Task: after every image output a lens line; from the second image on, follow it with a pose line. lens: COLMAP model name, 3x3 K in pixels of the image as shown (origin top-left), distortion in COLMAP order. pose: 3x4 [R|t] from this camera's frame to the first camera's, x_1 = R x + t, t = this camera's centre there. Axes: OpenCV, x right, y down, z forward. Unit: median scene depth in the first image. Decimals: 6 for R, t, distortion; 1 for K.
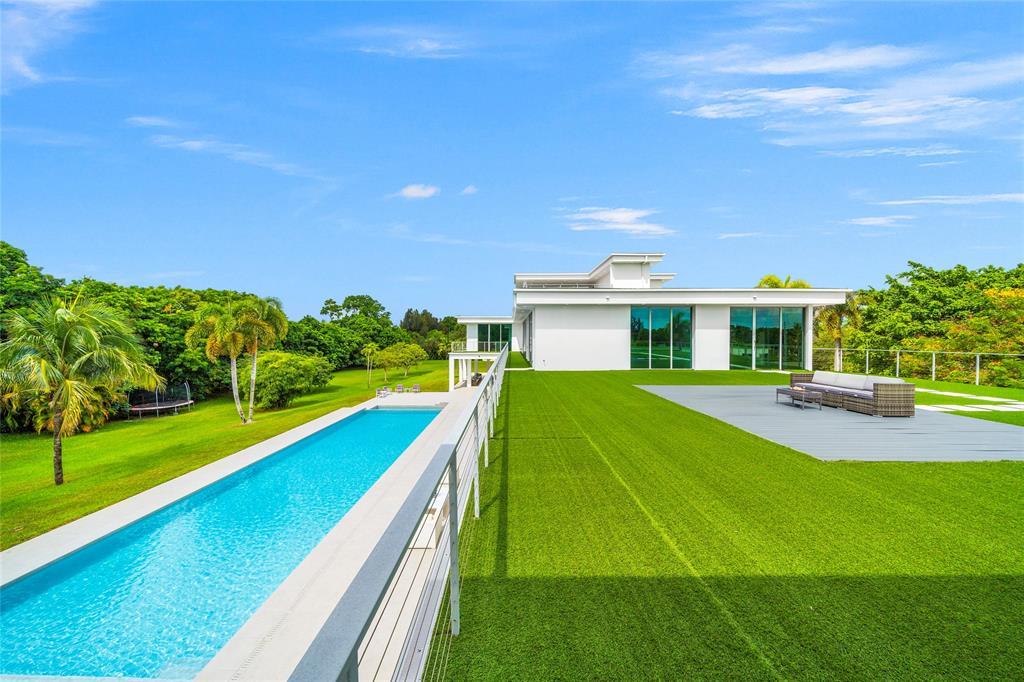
lens RADIAL K [[344.8, 0, 512.0], [0, 344.8, 341.0], [0, 0, 1]] dist [-0.001129, -0.000069]
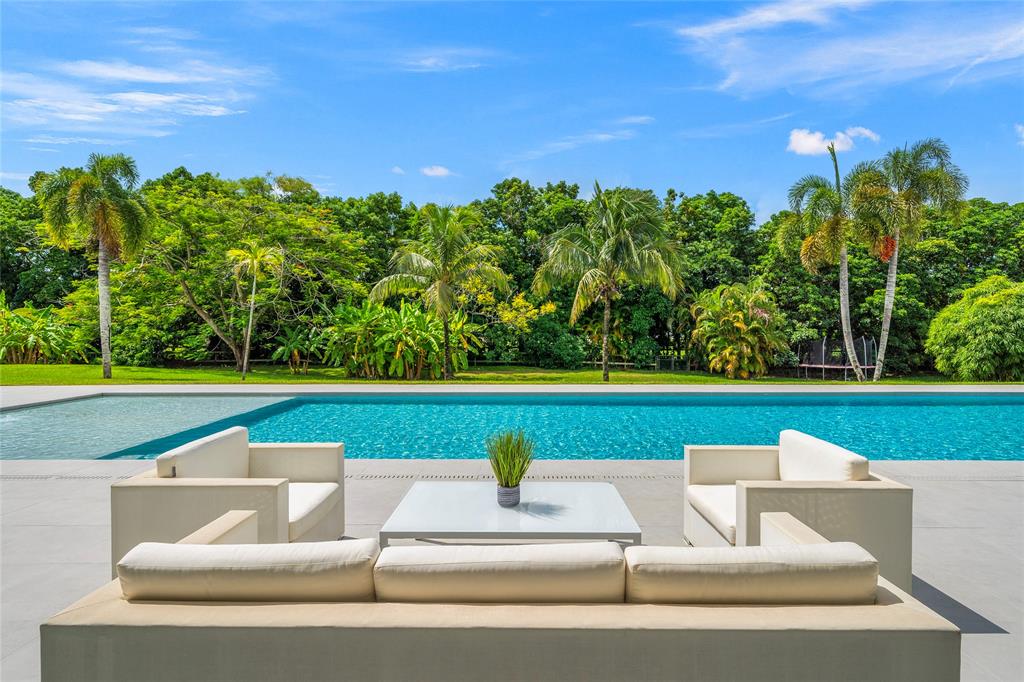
lens RADIAL K [[500.2, 0, 512.0], [0, 500.2, 341.0], [0, 0, 1]] dist [0.000478, 0.000051]
pose [[0.002552, 0.023463, -0.999721, 0.008614], [-0.008965, 0.999685, 0.023439, 0.117864], [0.999957, 0.008903, 0.002761, 0.337437]]
